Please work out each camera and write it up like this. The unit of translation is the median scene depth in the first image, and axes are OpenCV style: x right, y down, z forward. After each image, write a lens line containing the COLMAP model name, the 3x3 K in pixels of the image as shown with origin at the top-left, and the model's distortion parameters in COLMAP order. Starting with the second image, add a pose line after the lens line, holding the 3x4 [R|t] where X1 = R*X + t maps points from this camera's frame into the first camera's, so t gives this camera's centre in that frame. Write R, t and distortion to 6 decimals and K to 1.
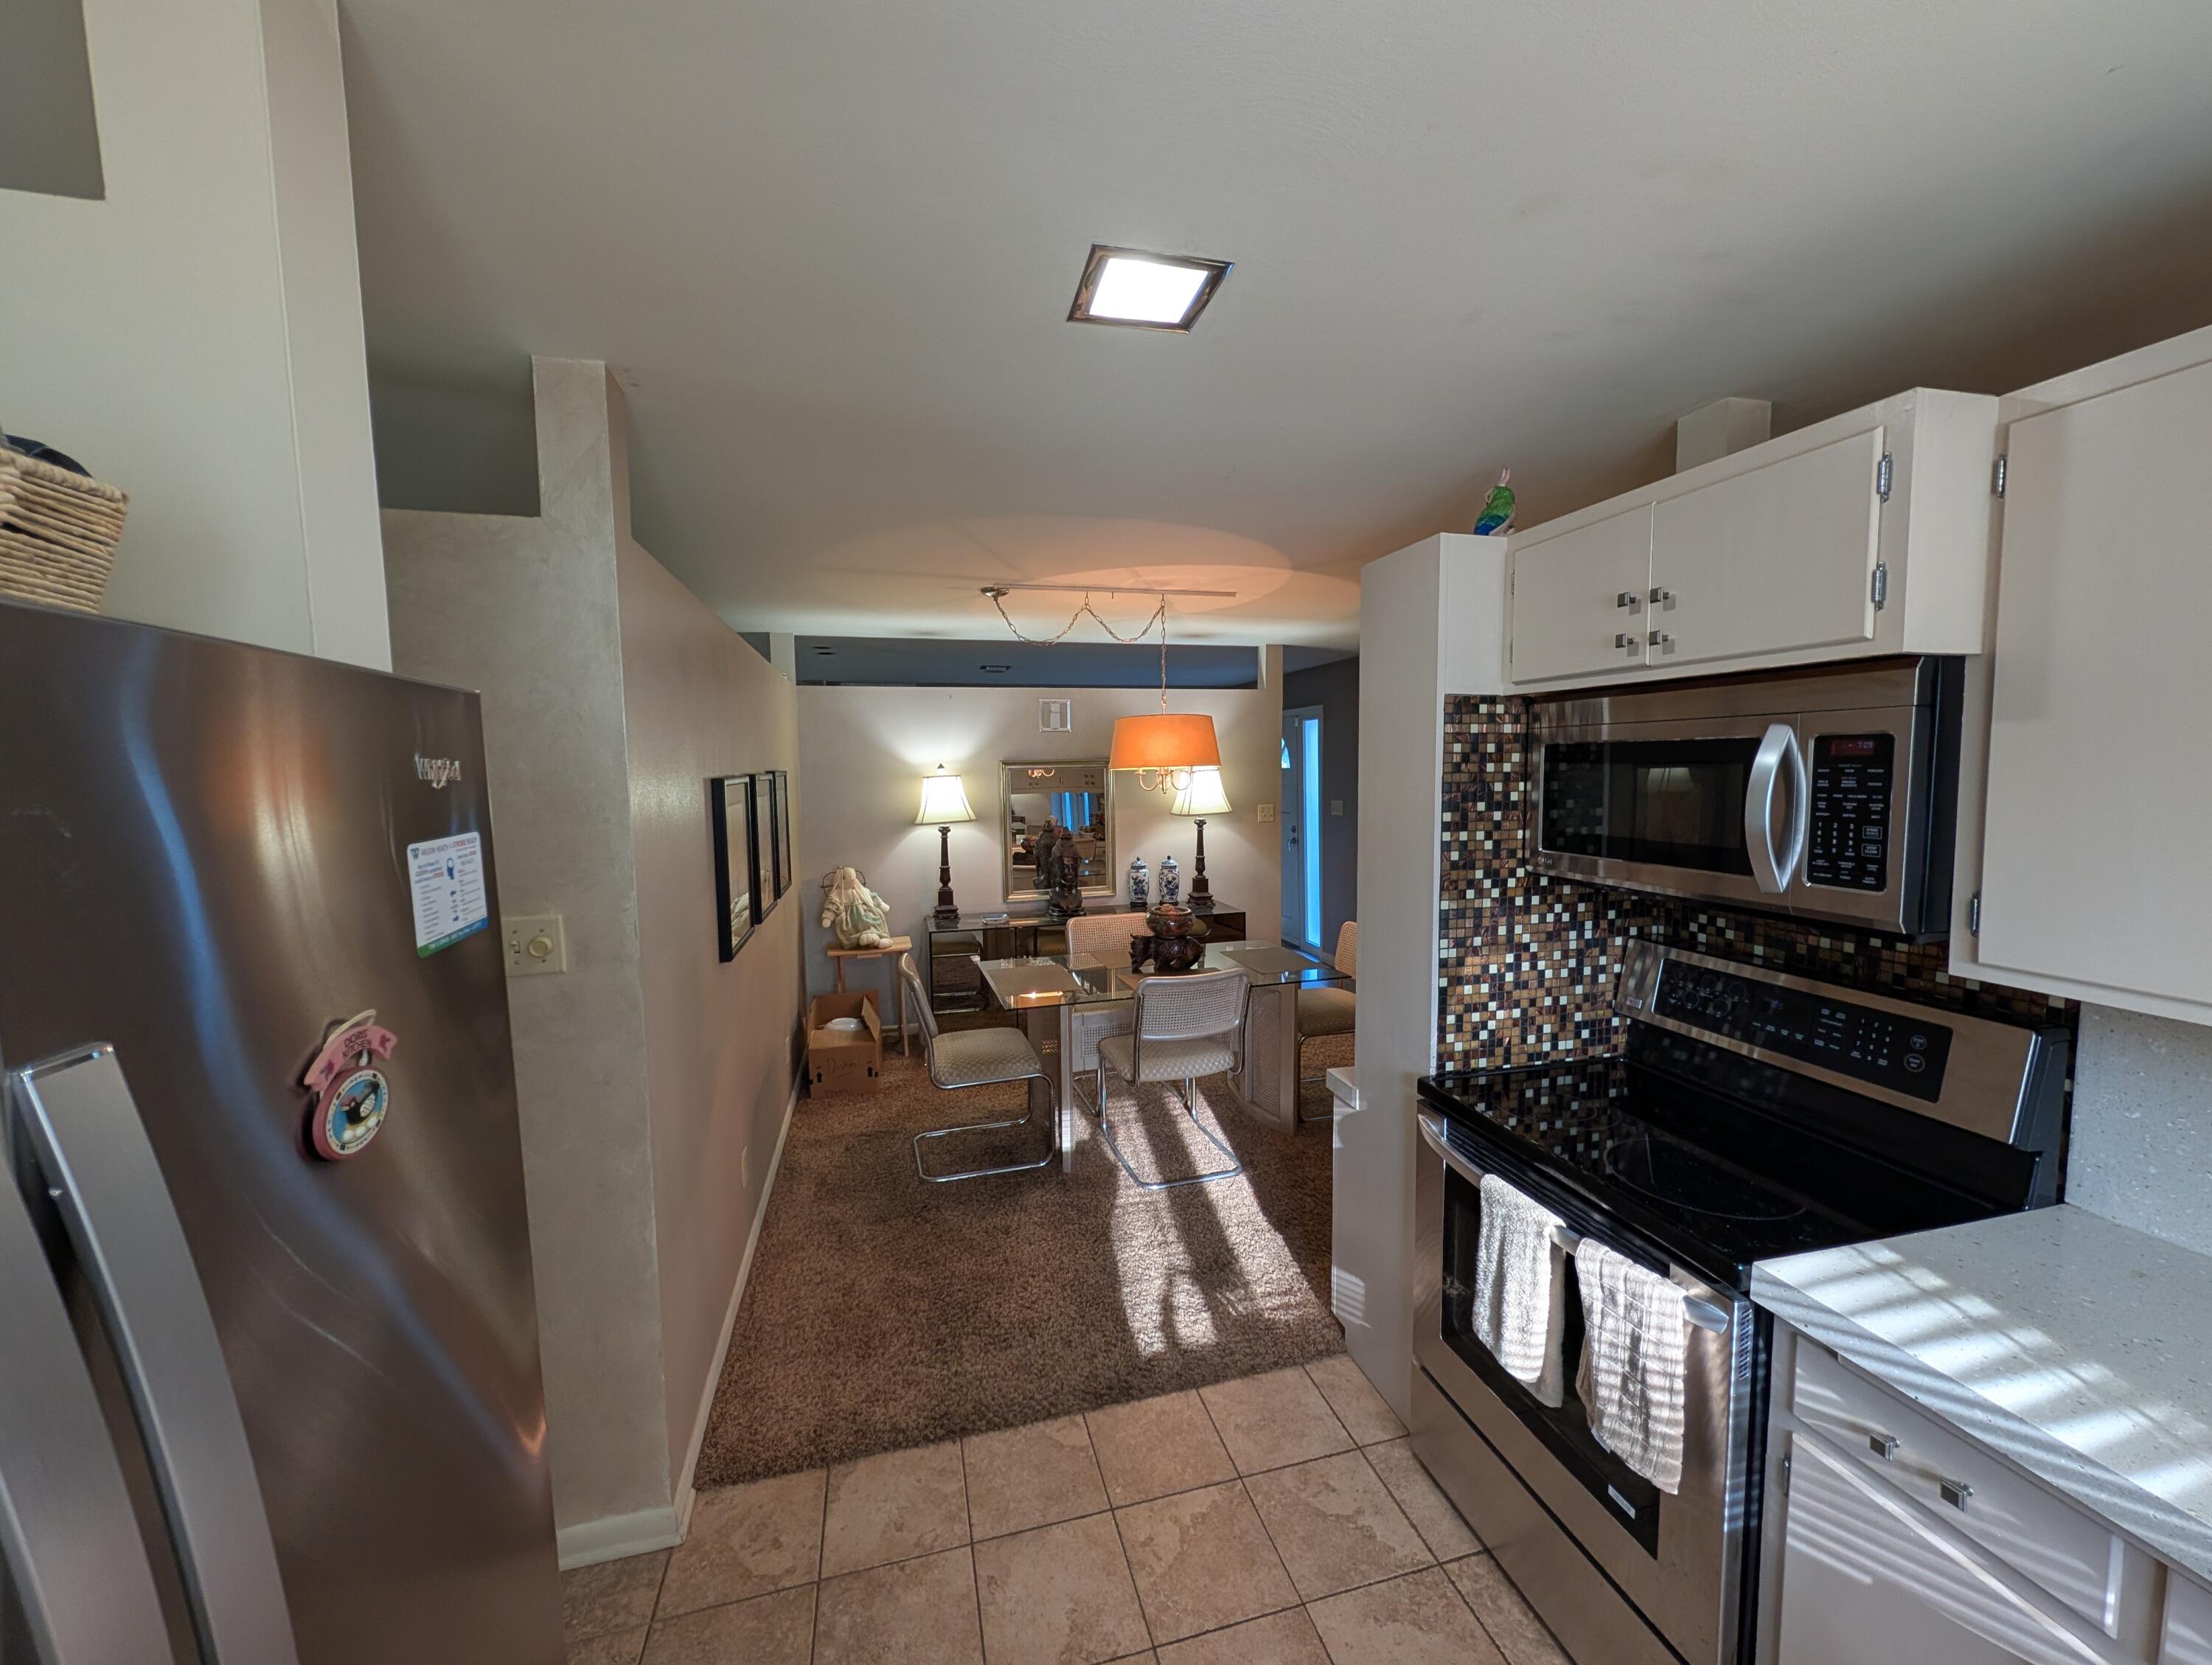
lens RADIAL K [[856.2, 0, 1106.9], [0, 856.2, 834.5], [0, 0, 1]] dist [0.001456, -0.000320]
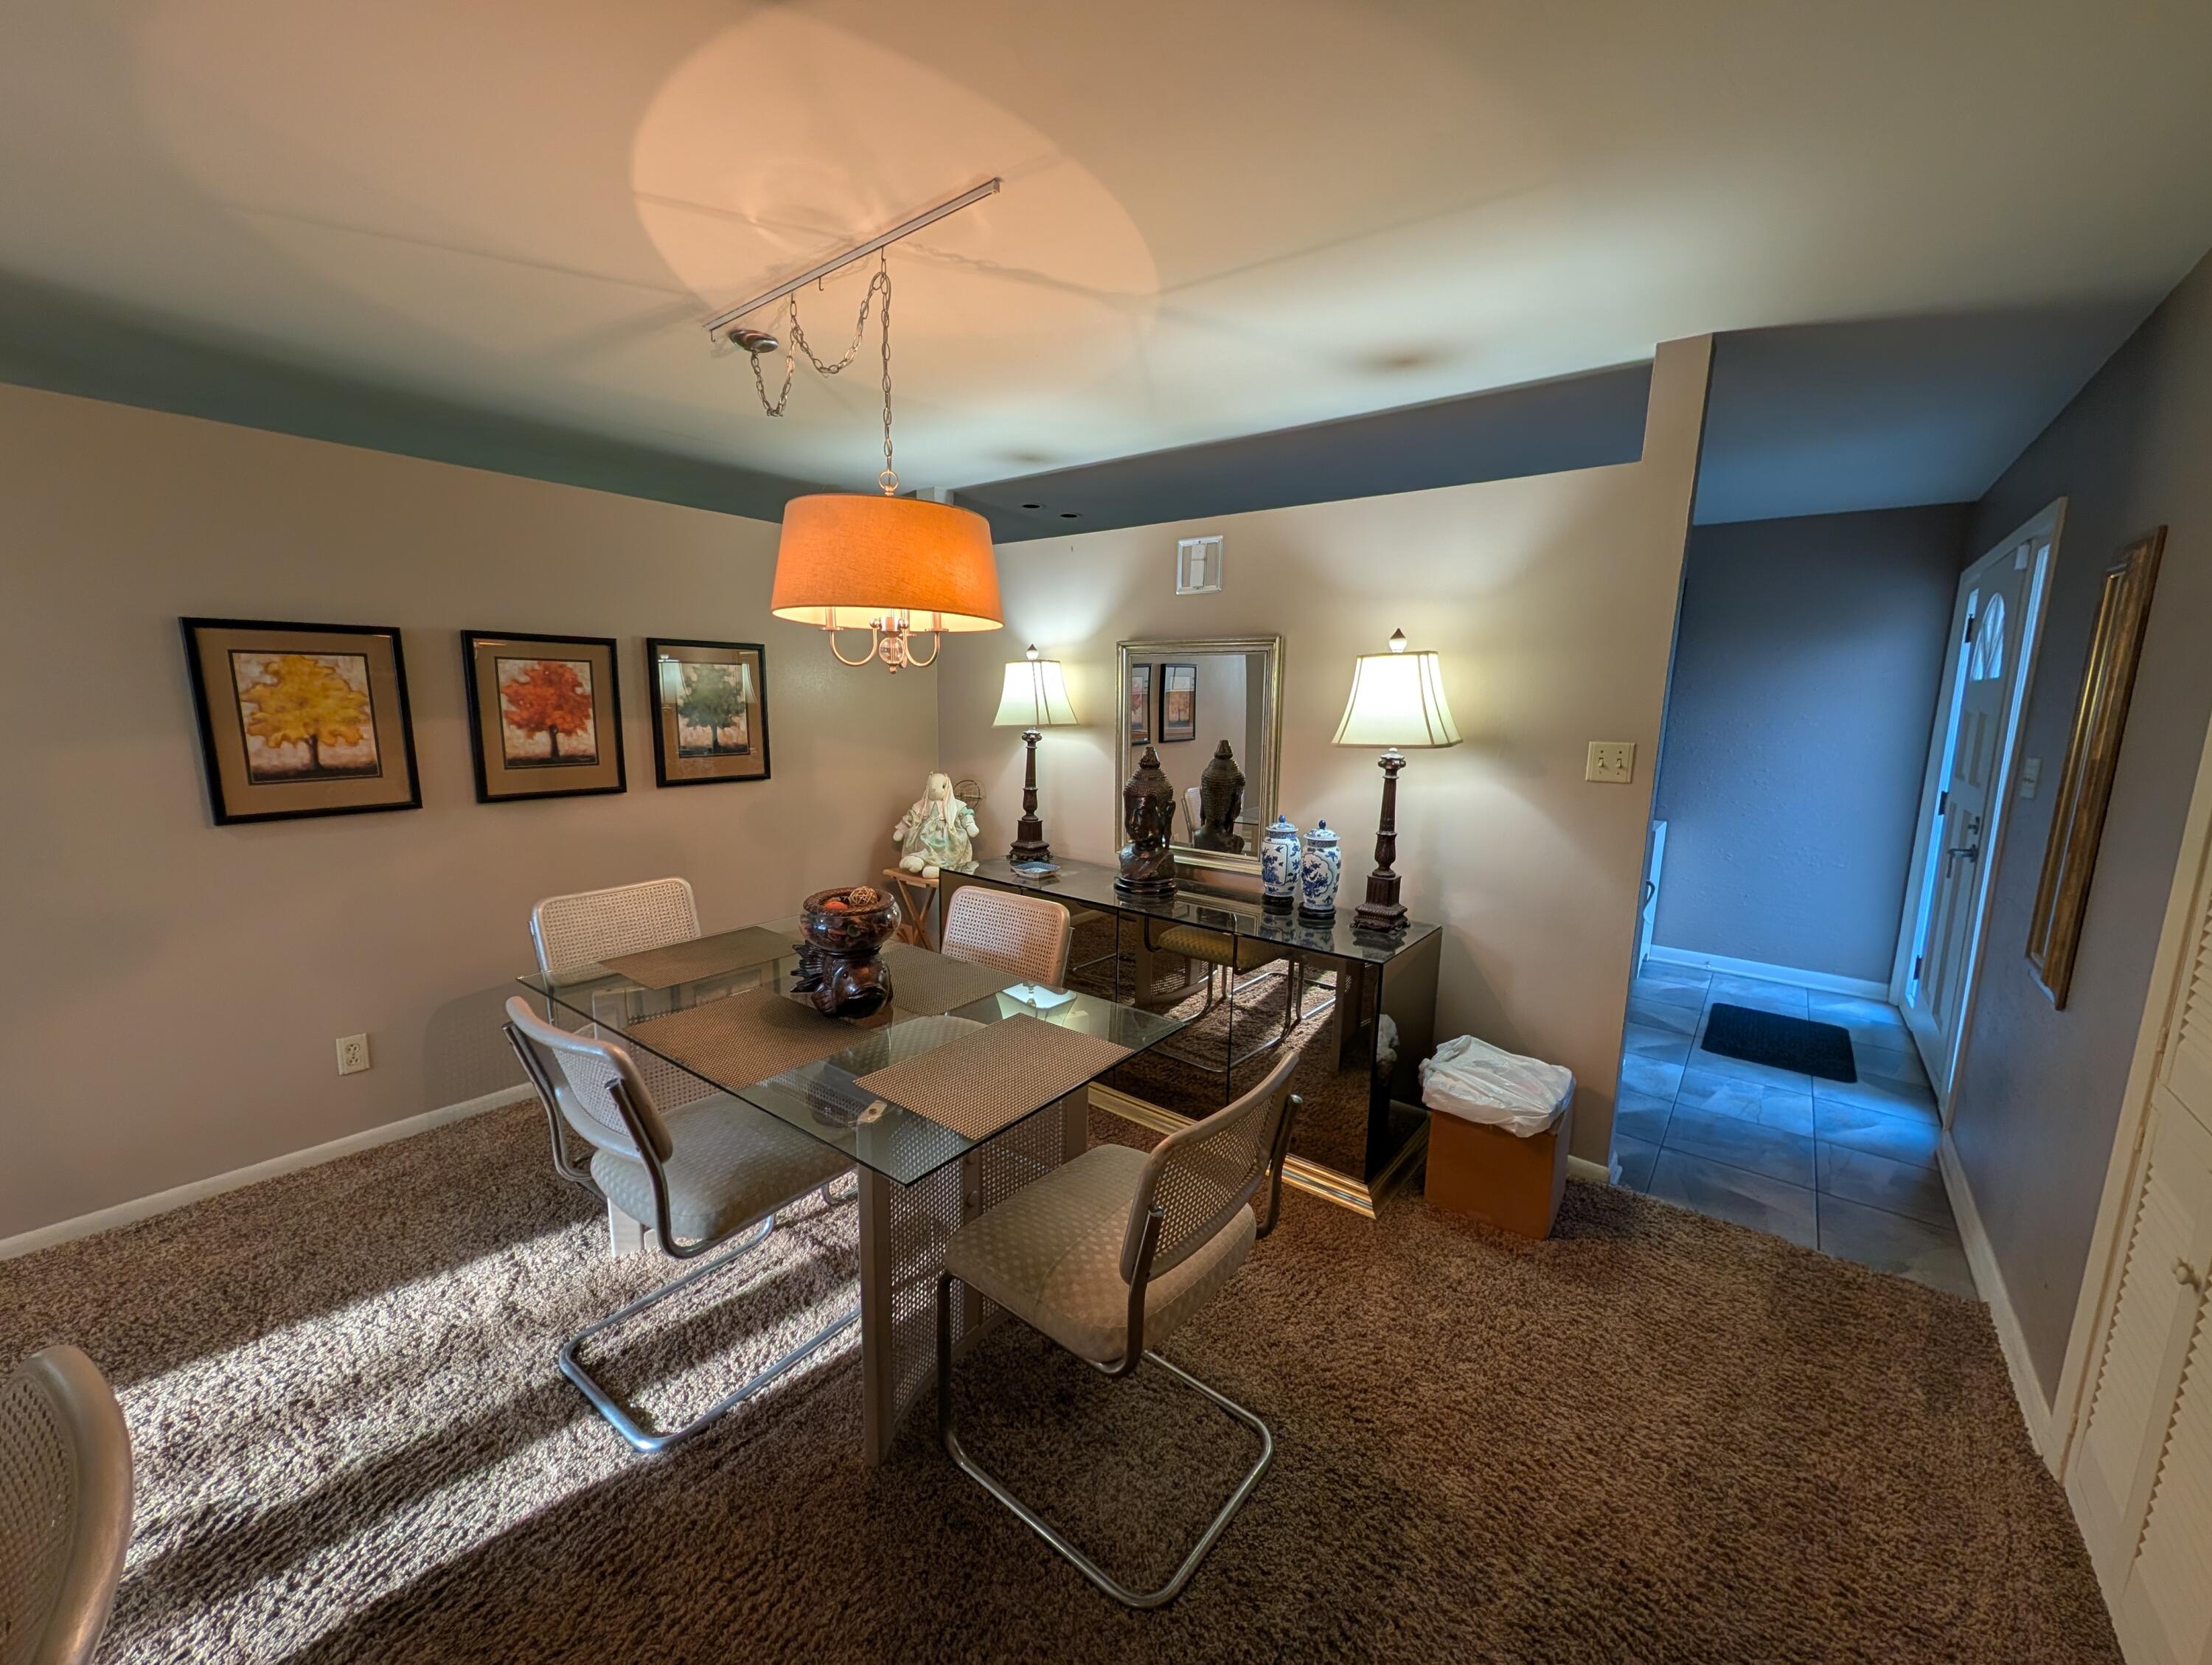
lens RADIAL K [[856.2, 0, 1108.3], [0, 856.2, 832.6], [0, 0, 1]] dist [0.001456, -0.000320]
pose [[0.604784, 0.157150, -0.780731, 1.067253], [-0.093669, 0.987569, 0.126224, -0.058162], [0.790862, -0.003208, 0.611986, 1.535034]]
